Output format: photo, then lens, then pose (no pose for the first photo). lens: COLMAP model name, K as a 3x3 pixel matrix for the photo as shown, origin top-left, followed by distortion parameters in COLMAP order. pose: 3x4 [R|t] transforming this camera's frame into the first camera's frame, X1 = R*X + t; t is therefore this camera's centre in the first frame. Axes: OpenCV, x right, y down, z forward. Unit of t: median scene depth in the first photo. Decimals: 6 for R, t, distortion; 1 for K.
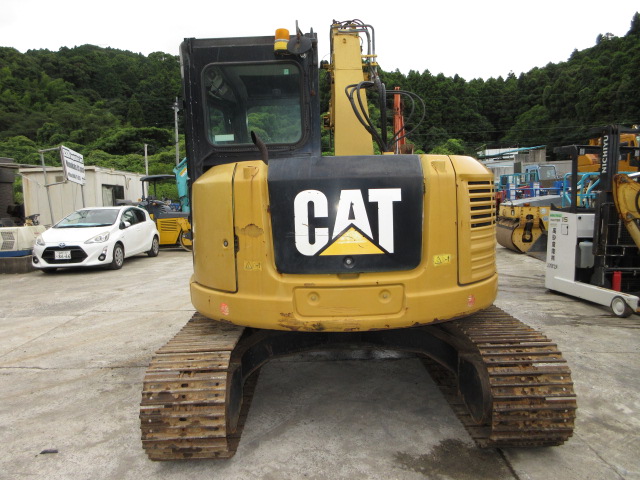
lens RADIAL K [[472.7, 0, 320.0], [0, 472.7, 240.0], [0, 0, 1]] dist [-0.005331, -0.006756]
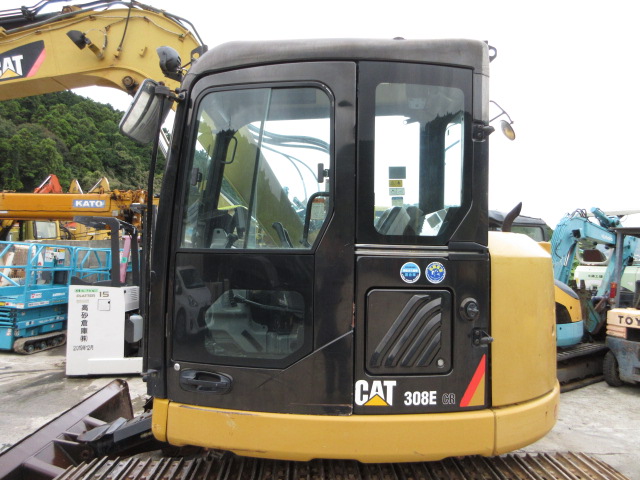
lens RADIAL K [[472.7, 0, 320.0], [0, 472.7, 240.0], [0, 0, 1]] dist [-0.005331, -0.006756]
pose [[-0.019125, 0.065218, 0.997688, -0.212925], [0.085188, 0.994348, -0.063367, -0.027043], [-0.996181, 0.083779, -0.024572, 0.289049]]
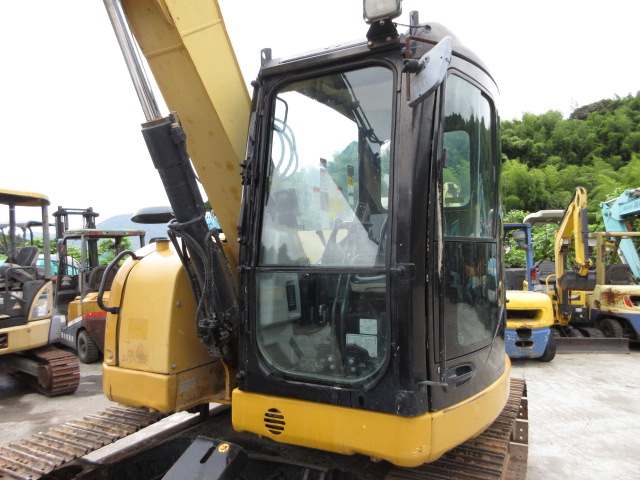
lens RADIAL K [[472.7, 0, 320.0], [0, 472.7, 240.0], [0, 0, 1]] dist [-0.005331, -0.006756]
pose [[-0.887037, 0.059546, 0.457842, -0.093809], [0.086861, 0.995464, 0.038819, -0.044182], [-0.453454, 0.074203, -0.888186, 0.460675]]
